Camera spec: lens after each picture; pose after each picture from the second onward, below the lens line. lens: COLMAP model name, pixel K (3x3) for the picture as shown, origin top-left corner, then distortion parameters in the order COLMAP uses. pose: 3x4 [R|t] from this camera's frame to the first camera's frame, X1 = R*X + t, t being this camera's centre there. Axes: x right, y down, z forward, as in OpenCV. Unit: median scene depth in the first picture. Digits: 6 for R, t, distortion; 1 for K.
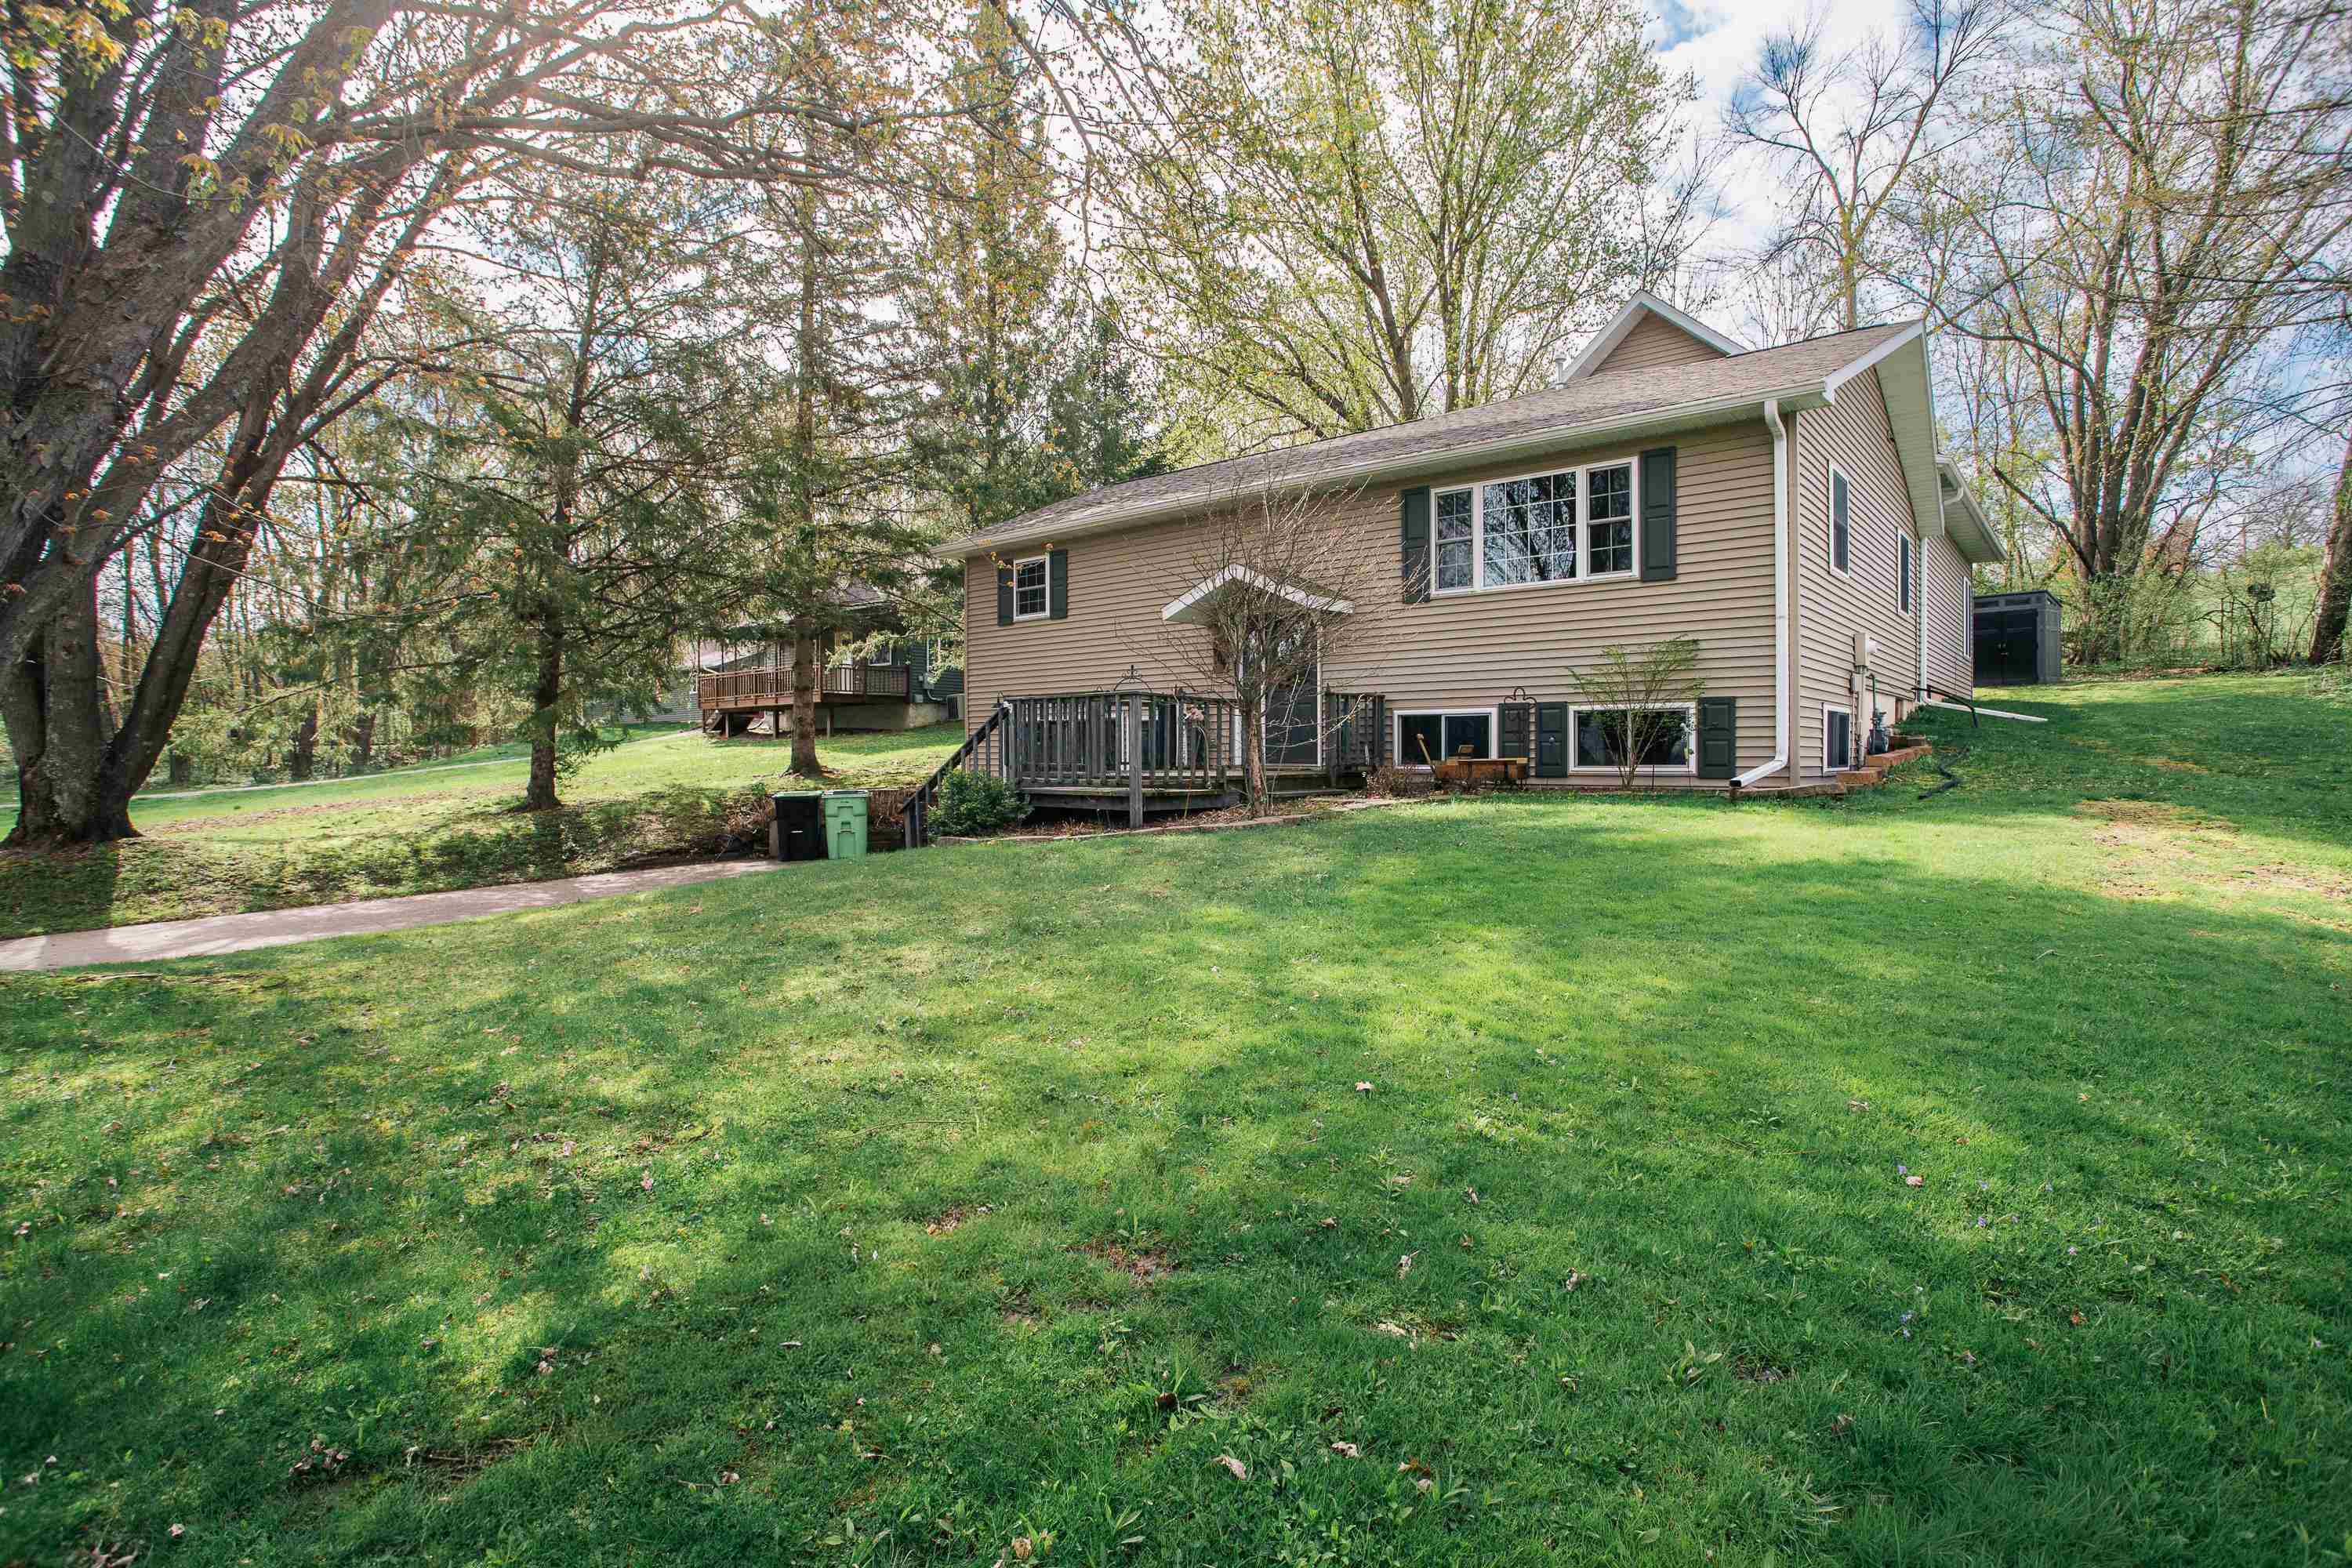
lens RADIAL K [[1148.6, 0, 1177.8], [0, 1148.6, 779.1], [0, 0, 1]] dist [-0.056319, 0.023936]
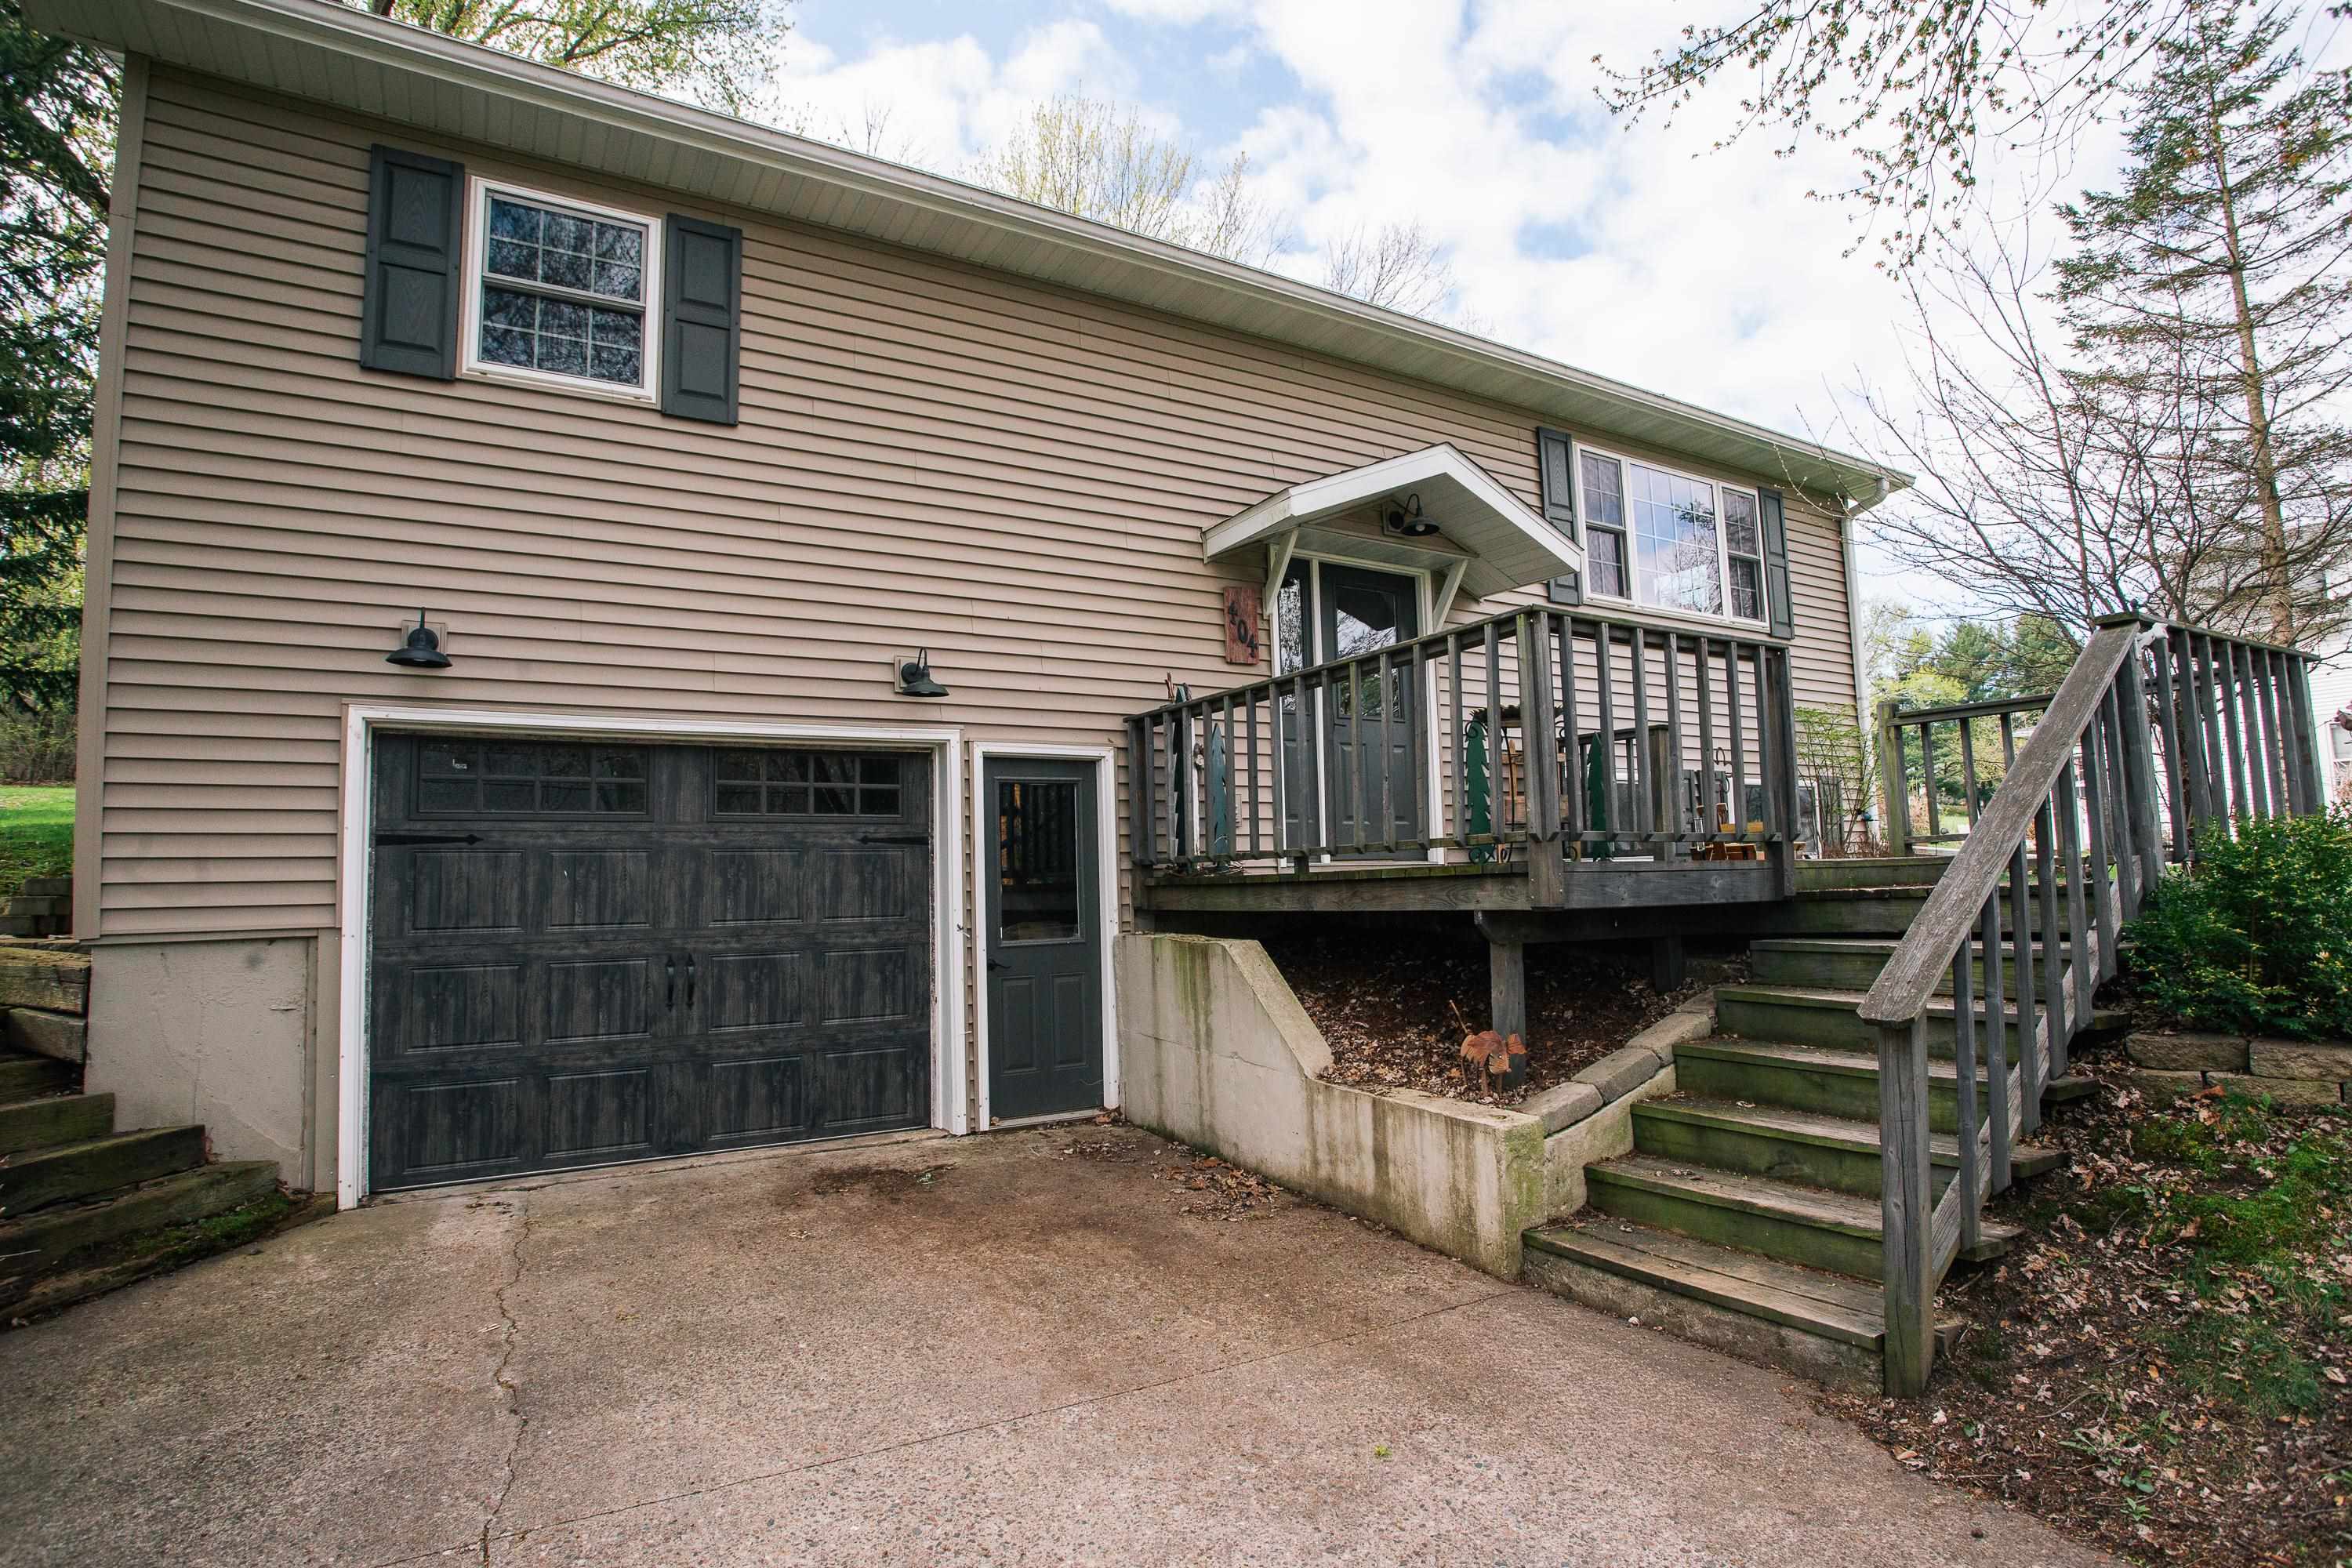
lens RADIAL K [[1148.6, 0, 1177.8], [0, 1148.6, 779.1], [0, 0, 1]] dist [-0.056319, 0.023936]
pose [[0.338349, 0.064935, 0.938778, -0.434625], [0.036317, 0.995972, -0.081980, -0.014313], [-0.940320, 0.061831, 0.334628, 0.978038]]
